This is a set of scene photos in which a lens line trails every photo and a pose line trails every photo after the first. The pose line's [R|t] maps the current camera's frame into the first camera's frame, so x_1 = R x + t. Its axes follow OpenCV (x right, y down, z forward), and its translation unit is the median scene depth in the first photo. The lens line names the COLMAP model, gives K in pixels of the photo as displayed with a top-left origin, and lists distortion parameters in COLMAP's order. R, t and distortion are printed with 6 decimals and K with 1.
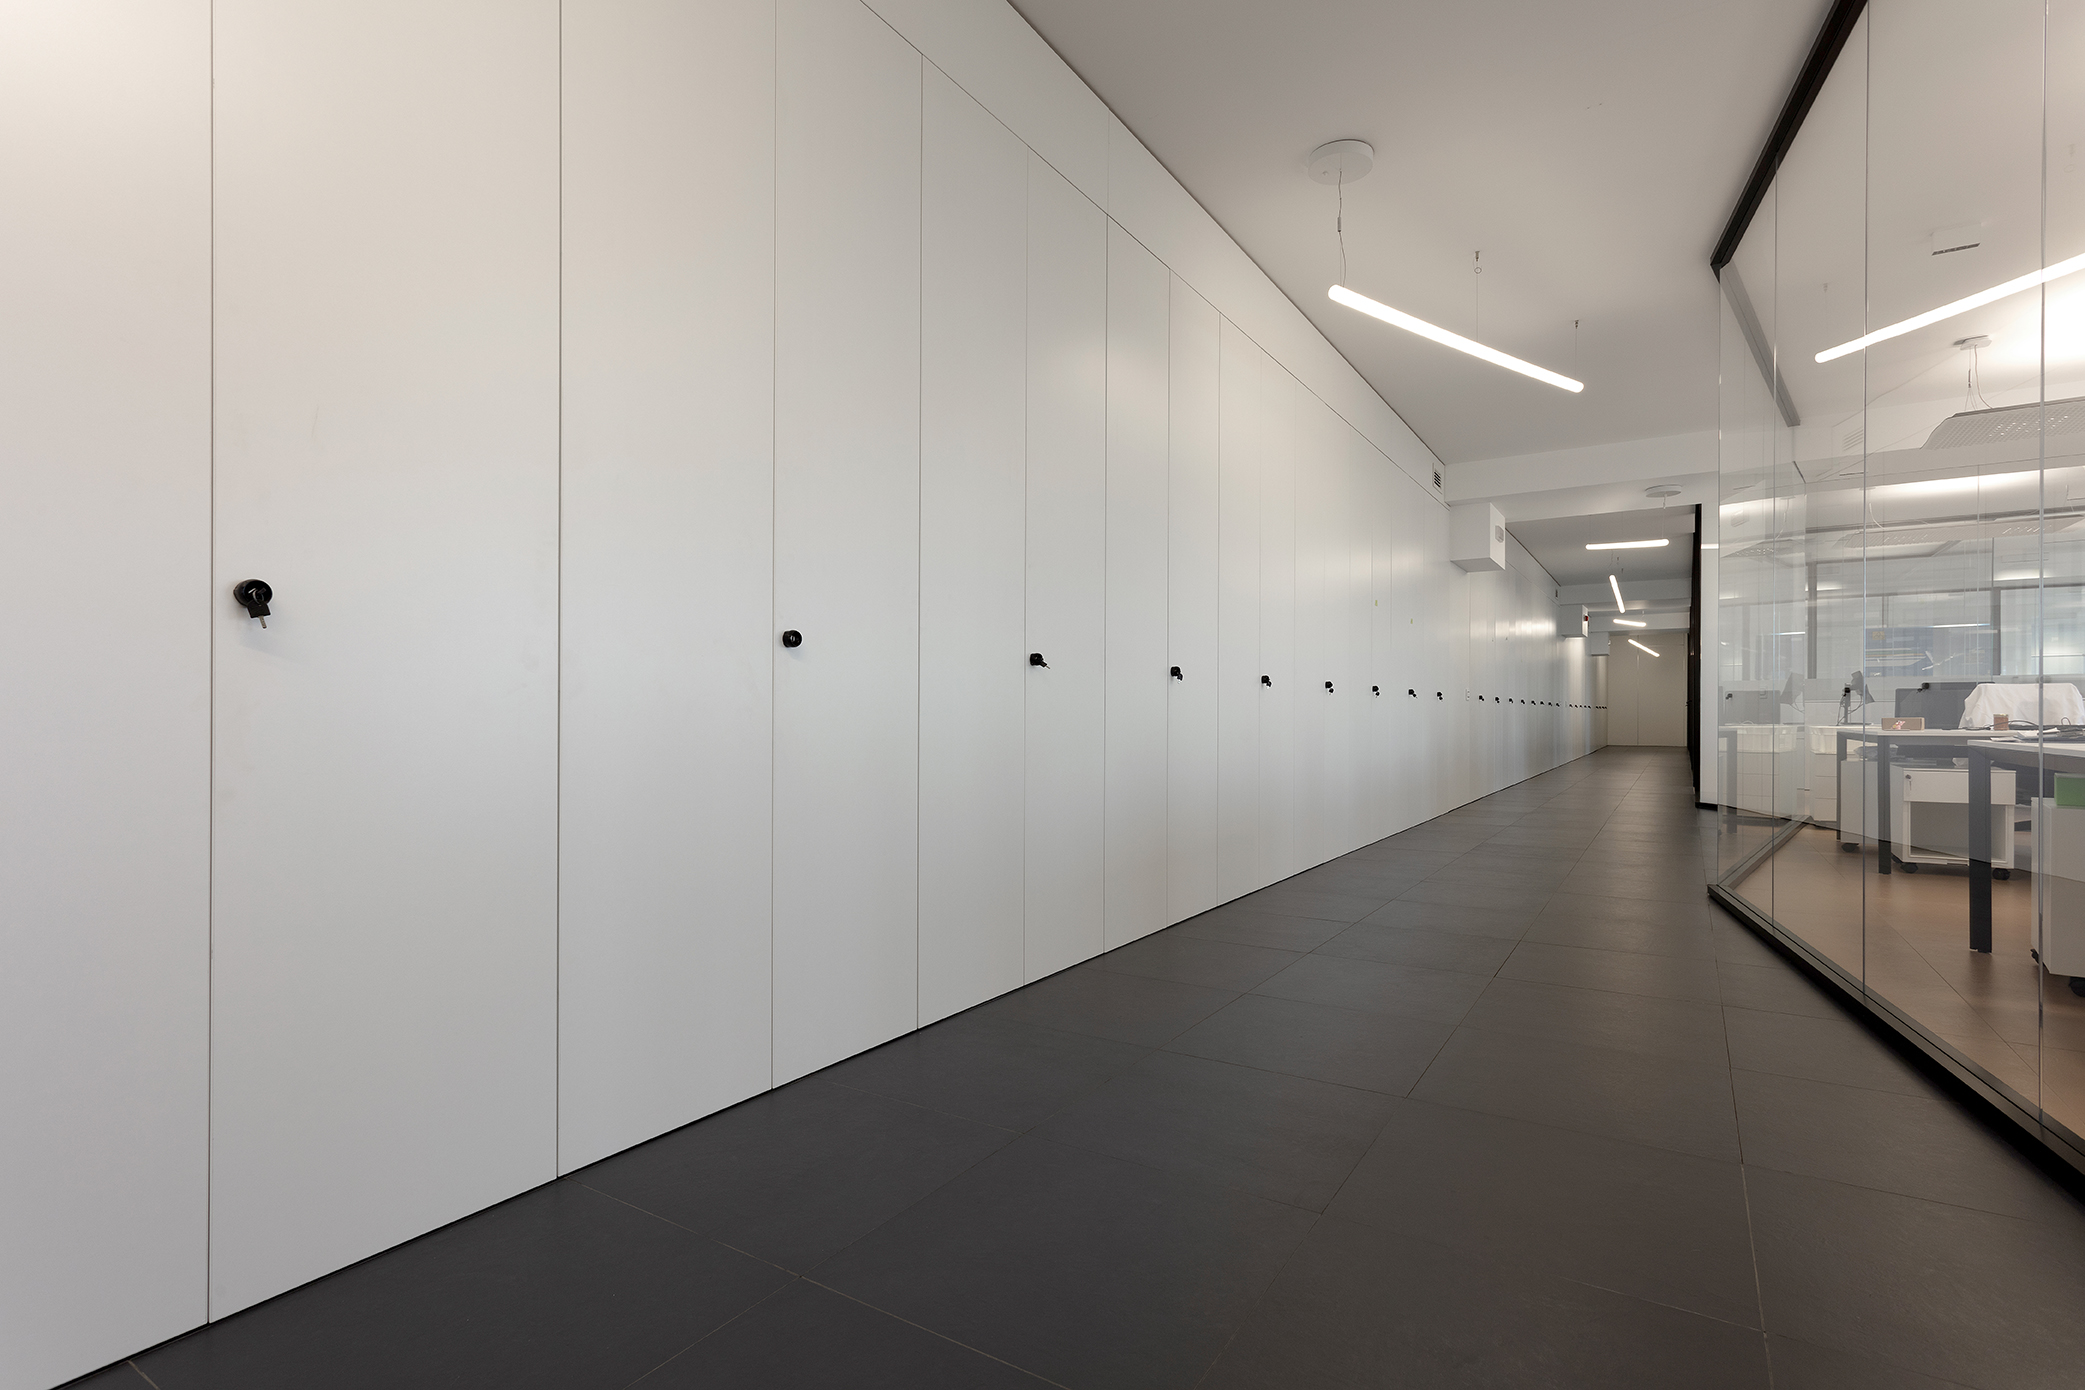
lens RADIAL K [[1005.8, 0, 1063.5], [0, 1005.8, 697.2], [0, 0, 1]] dist [0.000046, -0.000384]
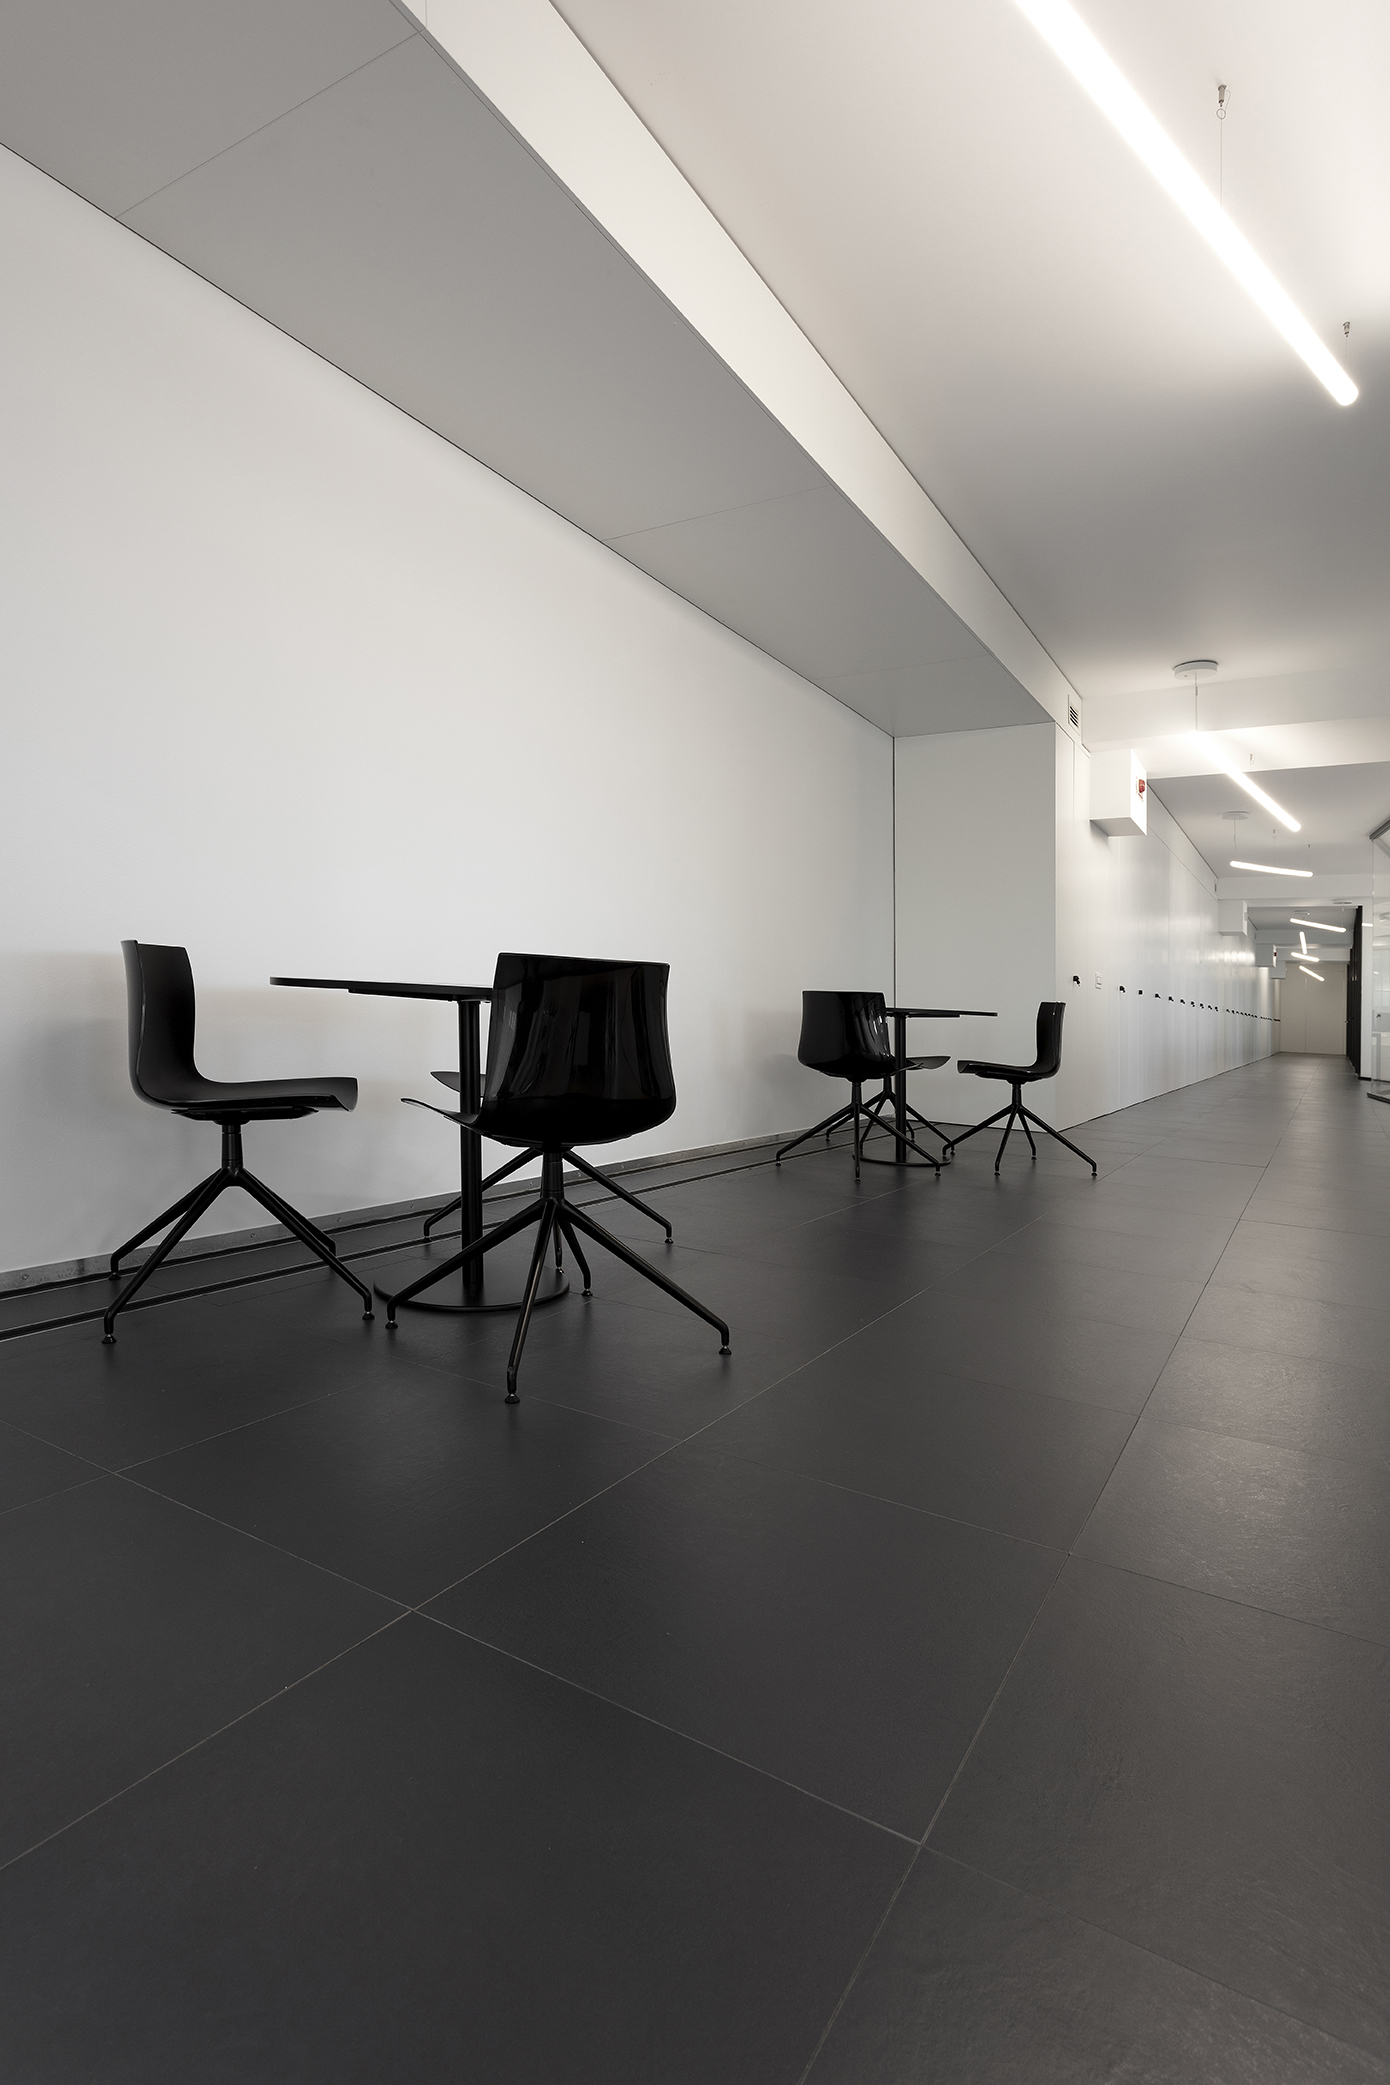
lens RADIAL K [[1005.8, 0, 682.1], [0, 1005.8, 1023.6], [0, 0, 1]] dist [0.000046, -0.000384]
pose [[0.999617, 0.011385, -0.025205, -0.253425], [-0.011022, 0.999834, 0.014496, 0.005400], [0.025366, -0.014213, 0.999577, -0.394248]]
